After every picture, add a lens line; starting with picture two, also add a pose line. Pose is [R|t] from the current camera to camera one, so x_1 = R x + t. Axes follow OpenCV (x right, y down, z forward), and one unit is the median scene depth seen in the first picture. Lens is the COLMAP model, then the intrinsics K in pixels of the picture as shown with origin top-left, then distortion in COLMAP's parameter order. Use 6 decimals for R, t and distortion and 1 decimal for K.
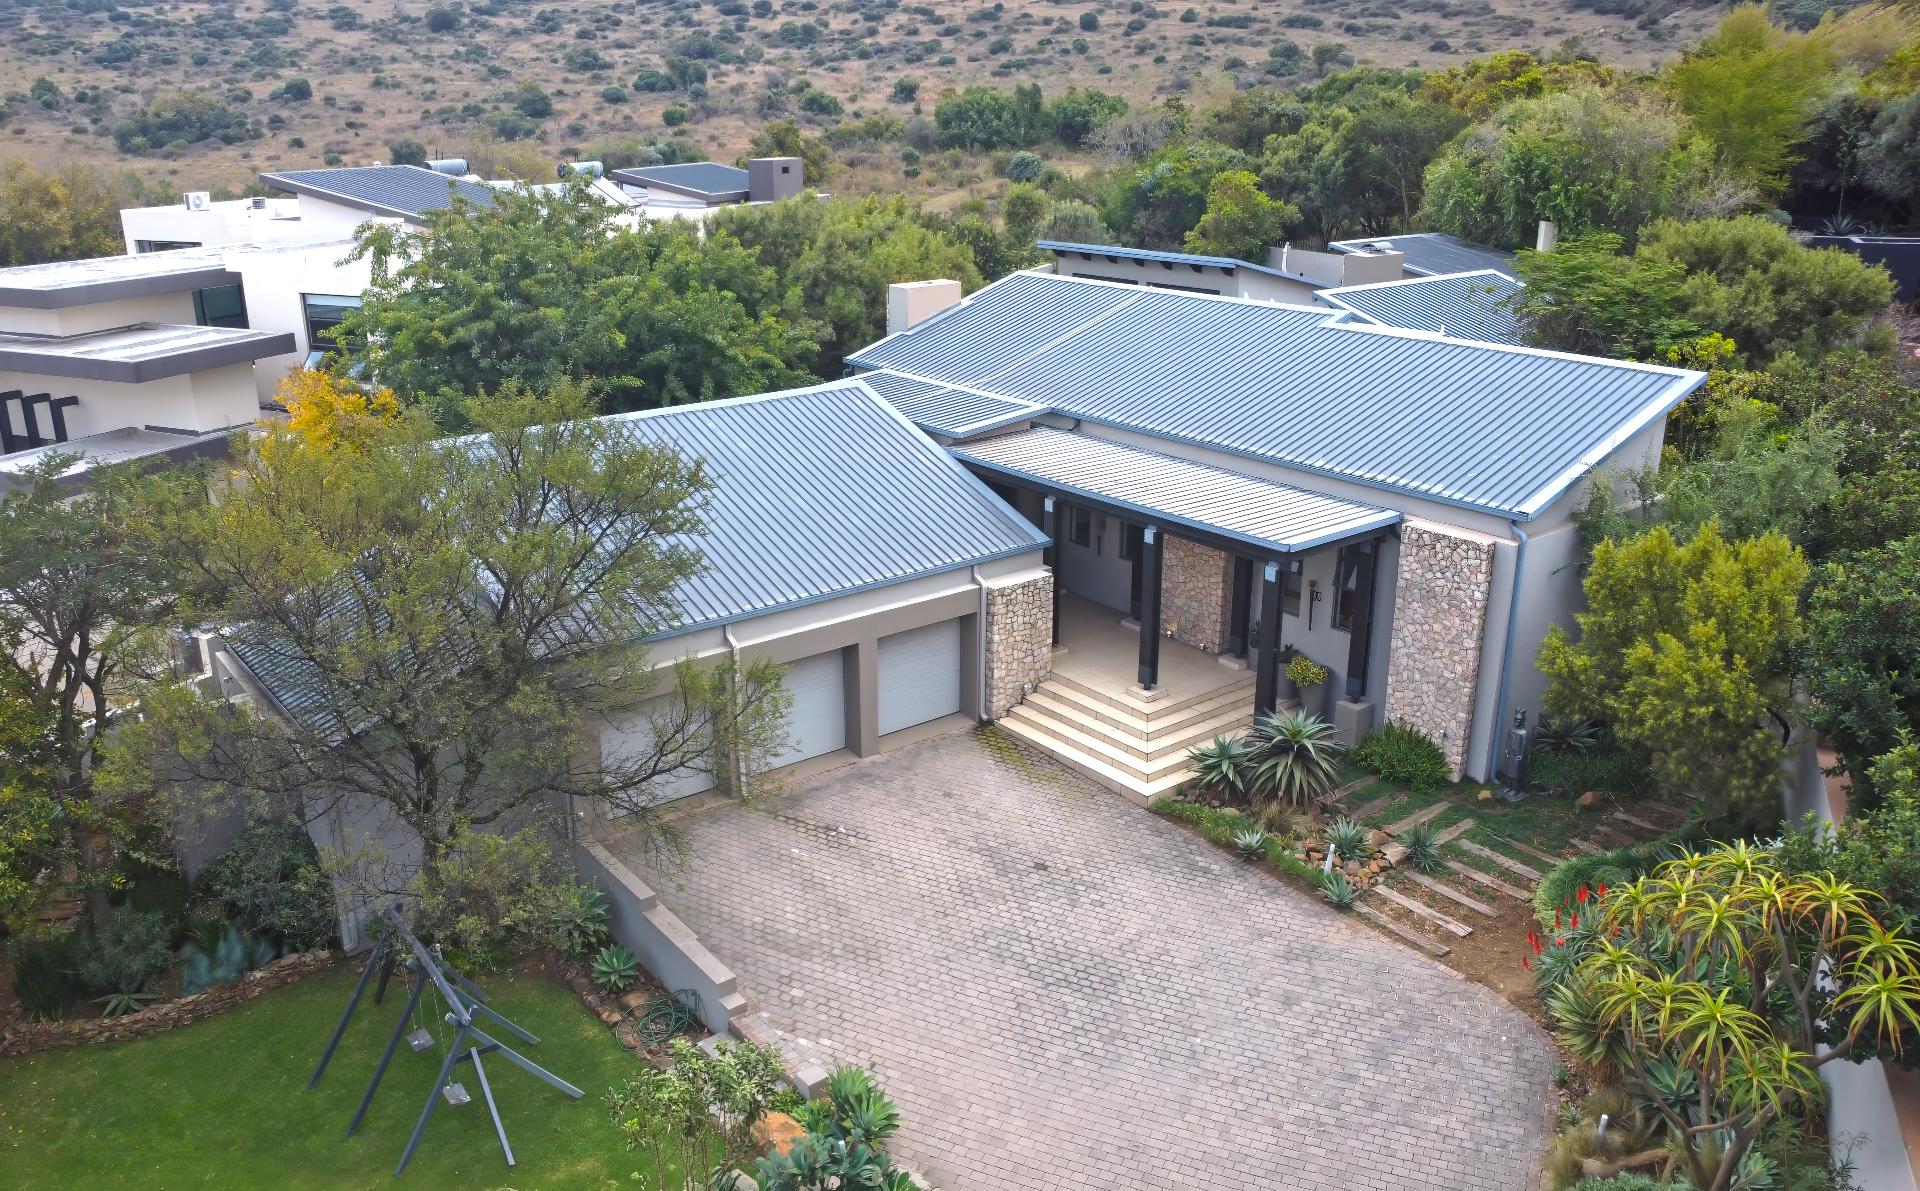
lens RADIAL K [[1457.5, 0, 918.5], [0, 1457.5, 593.2], [0, 0, 1]] dist [-0.030912, -0.001210]
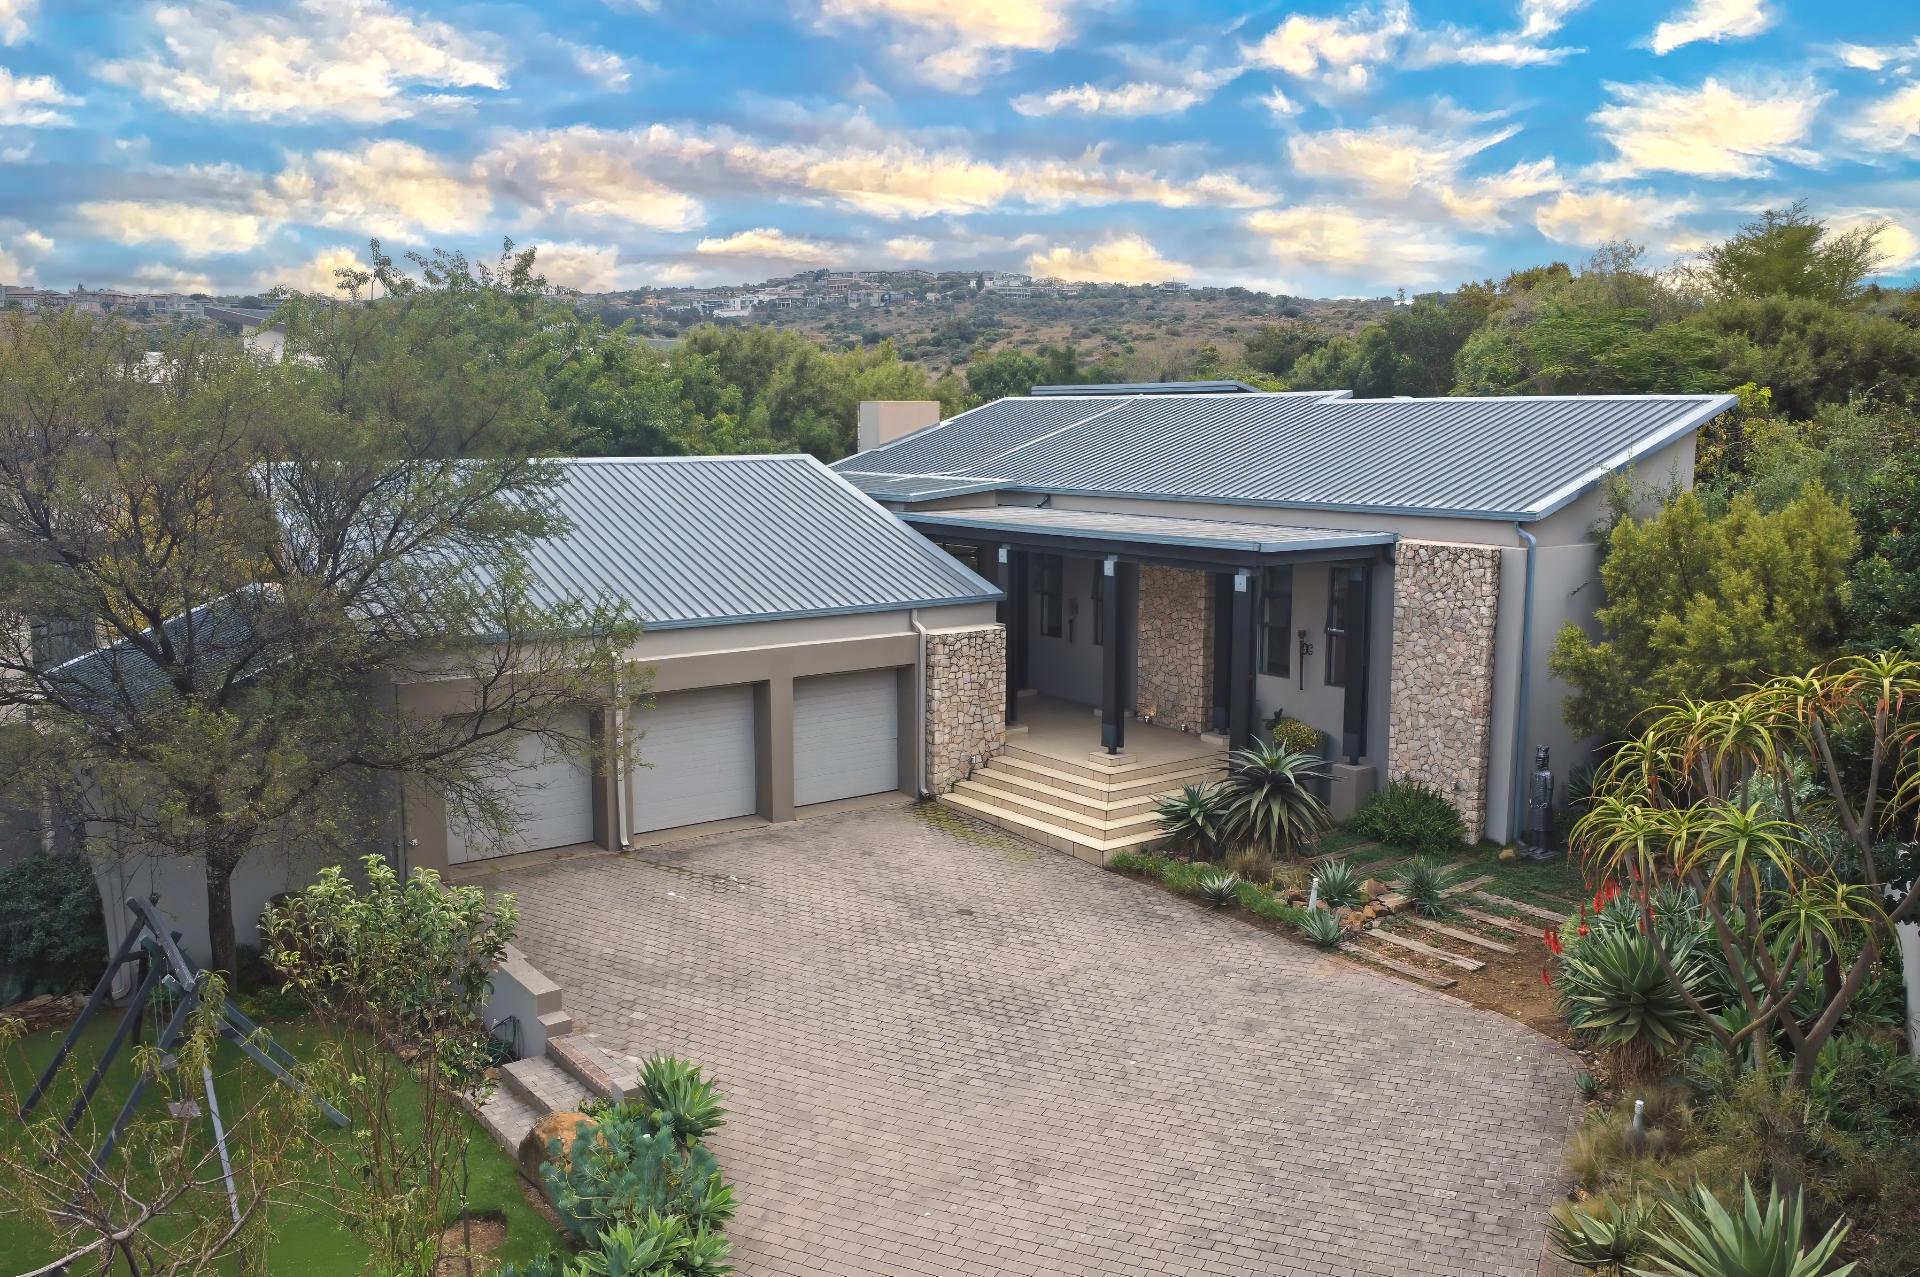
lens RADIAL K [[1545.5, 0, 960.0], [0, 1545.5, 638.5], [0, 0, 1]] dist [-0.008226, -0.053699]
pose [[0.999942, 0.010430, -0.002792, 0.078313], [-0.010761, 0.983807, -0.178910, 0.183883], [0.000881, 0.178929, 0.983862, 0.104816]]
